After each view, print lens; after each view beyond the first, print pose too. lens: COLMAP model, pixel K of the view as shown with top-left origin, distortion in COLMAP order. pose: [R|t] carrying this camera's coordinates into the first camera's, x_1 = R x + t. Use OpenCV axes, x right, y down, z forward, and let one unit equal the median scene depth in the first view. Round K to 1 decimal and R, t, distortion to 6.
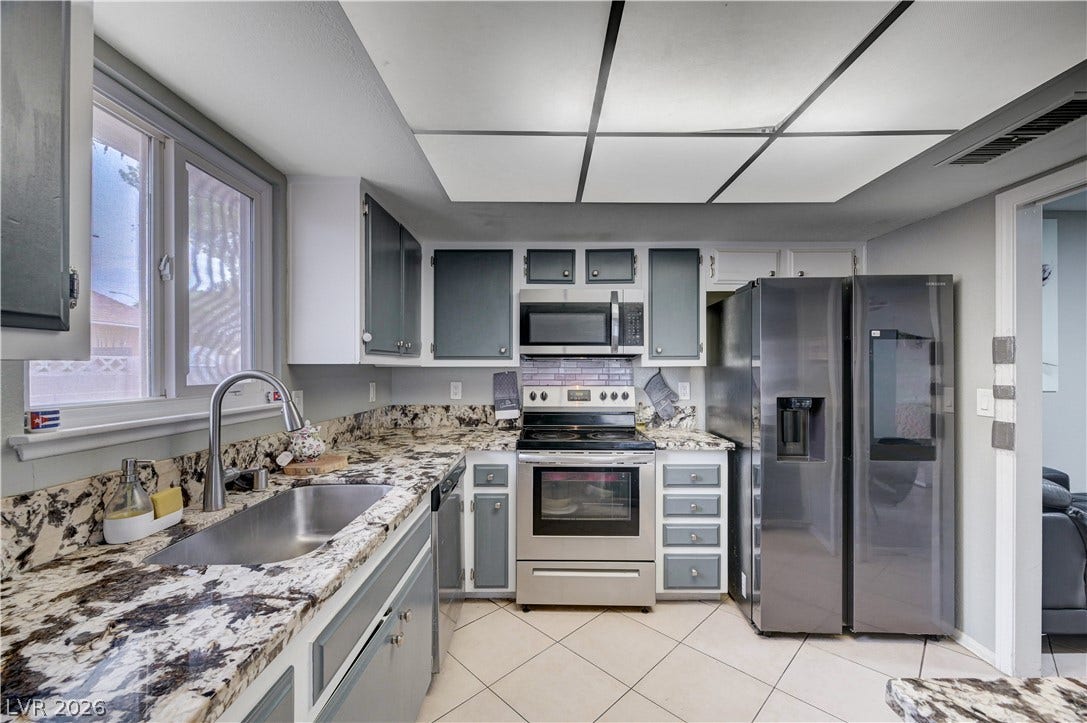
lens RADIAL K [[431.2, 0, 542.1], [0, 431.2, 366.8], [0, 0, 1]] dist [-0.006862, 0.000342]
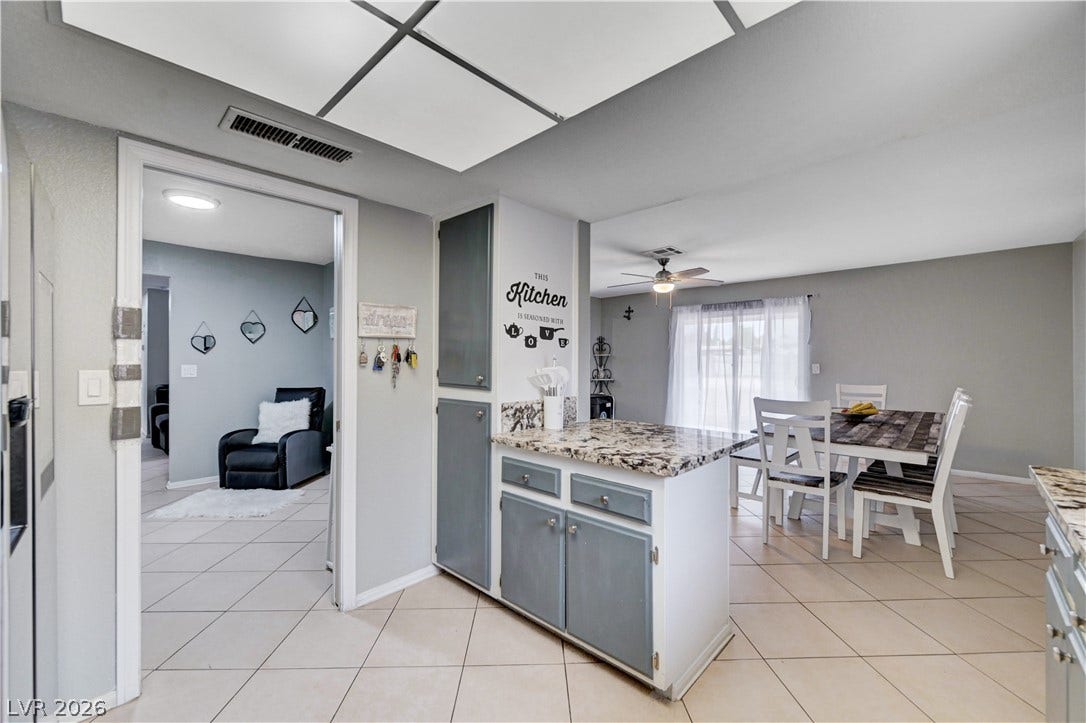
lens RADIAL K [[430.8, 0, 544.5], [0, 430.8, 359.4], [0, 0, 1]] dist [-0.006862, 0.000342]
pose [[-0.733898, 0.003012, 0.679253, -0.084209], [-0.000220, 0.999989, -0.004672, 0.028578], [-0.679259, -0.003579, -0.733890, 0.826778]]
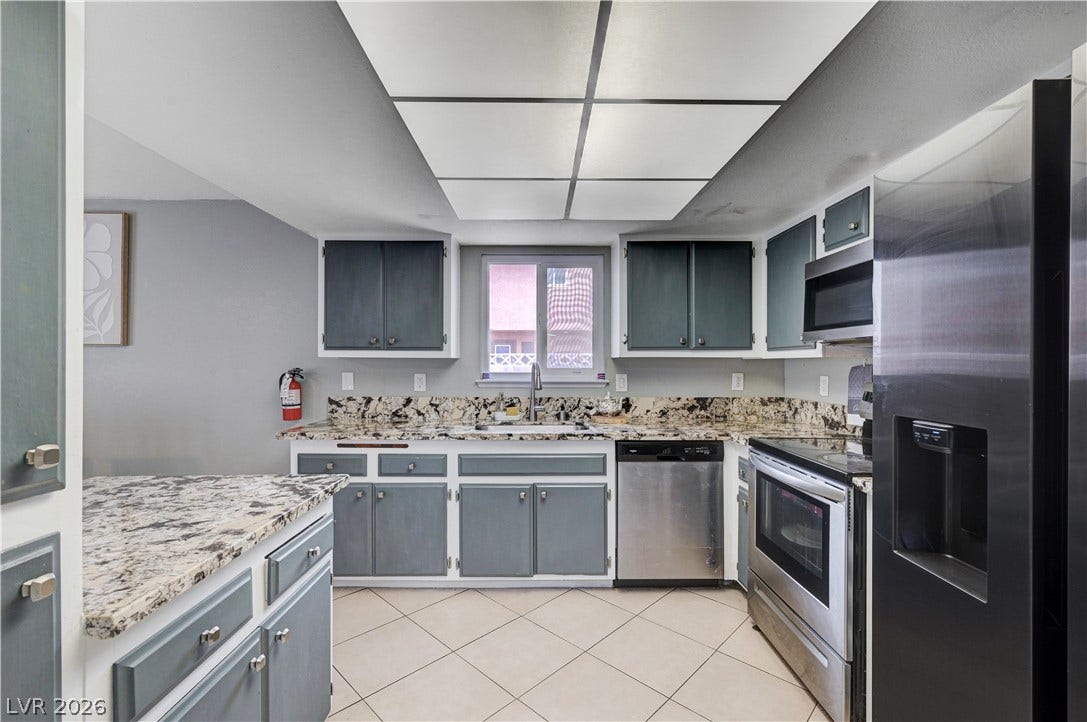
lens RADIAL K [[470.8, 0, 546.7], [0, 470.8, 364.0], [0, 0, 1]] dist [0.013483, 0.000412]
pose [[0.026079, 0.002059, -0.999658, 0.927066], [0.002090, 0.999996, 0.002114, 0.009918], [0.999658, -0.002145, 0.026075, 0.526741]]
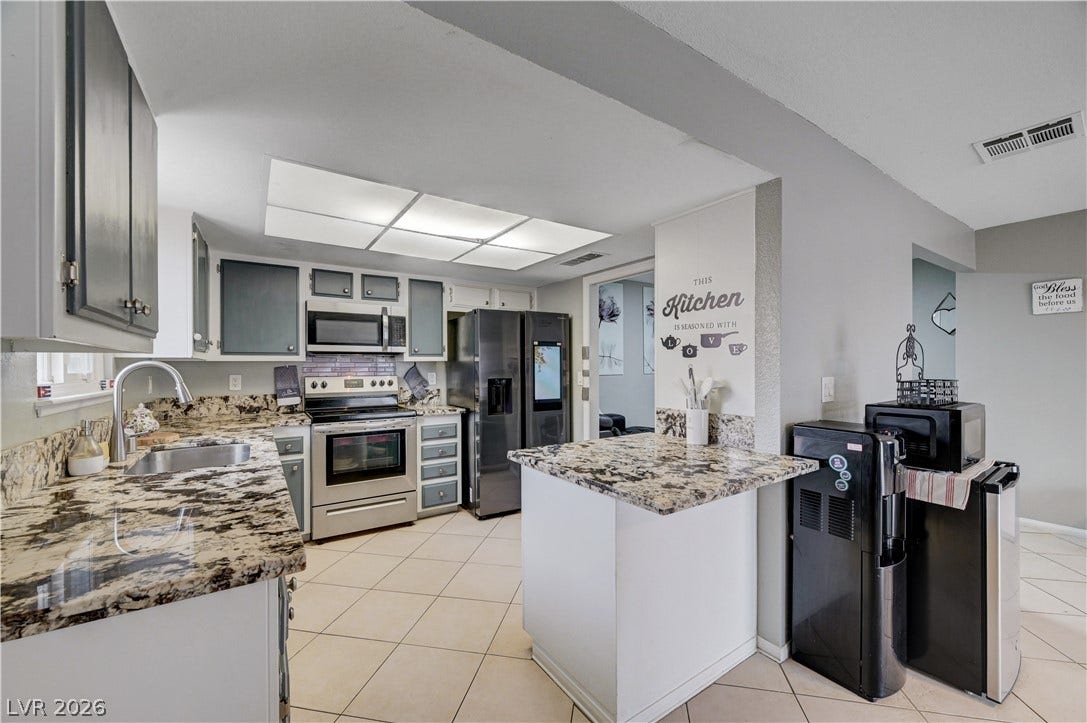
lens RADIAL K [[431.2, 0, 546.4], [0, 431.2, 365.1], [0, 0, 1]] dist [-0.006862, 0.000342]
pose [[0.822424, -0.003963, 0.568862, -0.213597], [0.003043, 0.999992, 0.002566, 0.011428], [-0.568867, -0.000379, 0.822429, -0.486204]]
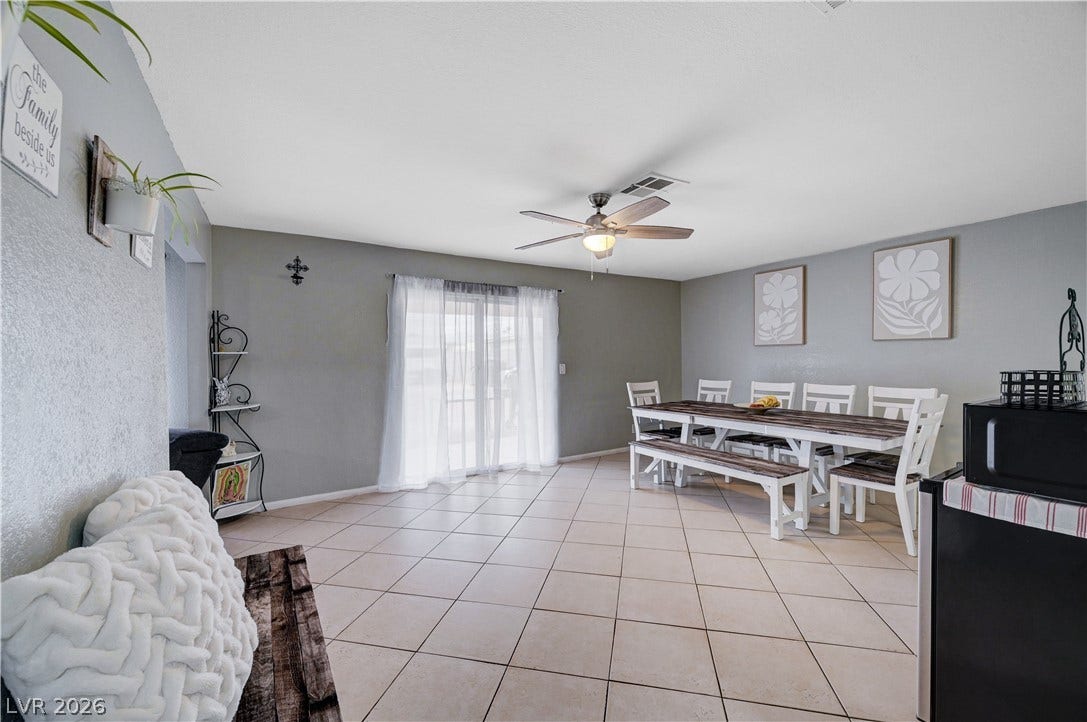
lens RADIAL K [[431.2, 0, 536.6], [0, 431.2, 356.7], [0, 0, 1]] dist [-0.006862, 0.000342]
pose [[-0.851616, 0.007388, -0.524115, 1.714582], [0.013230, 0.999885, -0.007403, 0.018460], [0.524000, -0.013239, -0.851616, -0.087109]]
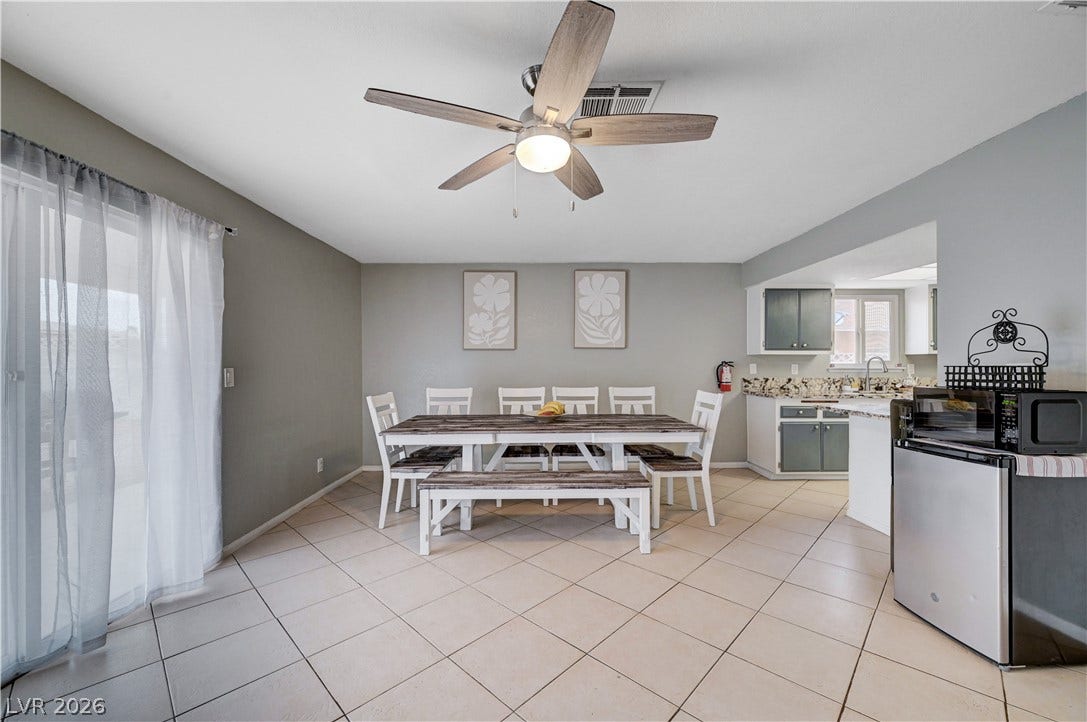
lens RADIAL K [[431.2, 0, 547.8], [0, 431.2, 366.8], [0, 0, 1]] dist [-0.006862, 0.000342]
pose [[0.029928, 0.008156, -0.999519, 1.635078], [0.005258, 0.999952, 0.008317, 0.029508], [0.999538, -0.005504, 0.029884, -1.086729]]
